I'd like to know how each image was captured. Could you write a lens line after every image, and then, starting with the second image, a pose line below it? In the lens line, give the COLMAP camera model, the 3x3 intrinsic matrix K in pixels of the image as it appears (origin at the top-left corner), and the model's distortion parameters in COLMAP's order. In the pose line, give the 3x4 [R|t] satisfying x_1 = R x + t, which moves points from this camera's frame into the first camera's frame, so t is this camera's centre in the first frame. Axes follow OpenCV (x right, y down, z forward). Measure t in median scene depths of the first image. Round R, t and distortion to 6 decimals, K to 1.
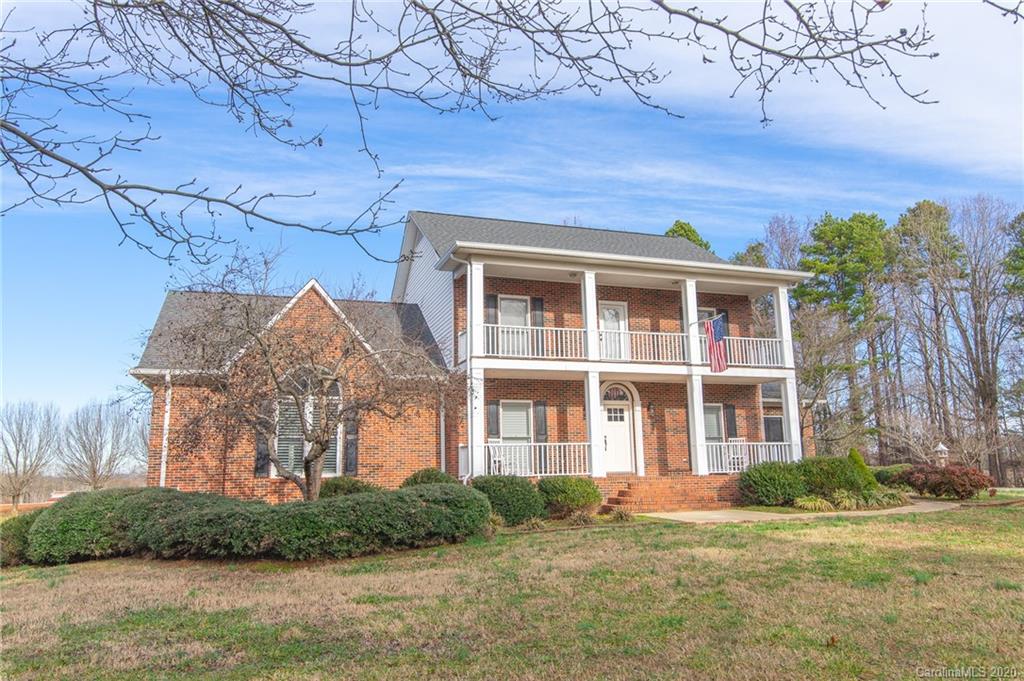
lens RADIAL K [[703.9, 0, 512.0], [0, 703.9, 340.5], [0, 0, 1]] dist [0.000082, -0.001382]
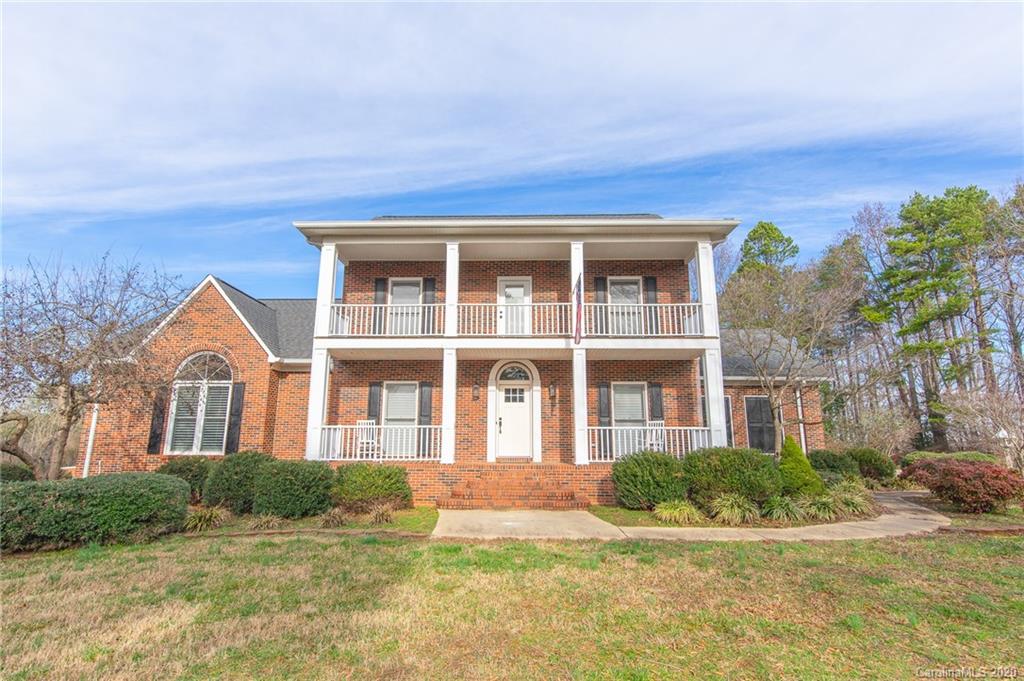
lens RADIAL K [[499.0, 0, 512.0], [0, 499.0, 340.5], [0, 0, 1]] dist [0.001079, 0.000689]
pose [[0.939897, -0.045611, -0.338397, 0.375177], [0.042665, 0.998959, -0.016143, 0.043051], [0.338781, 0.000735, 0.940865, 0.371322]]
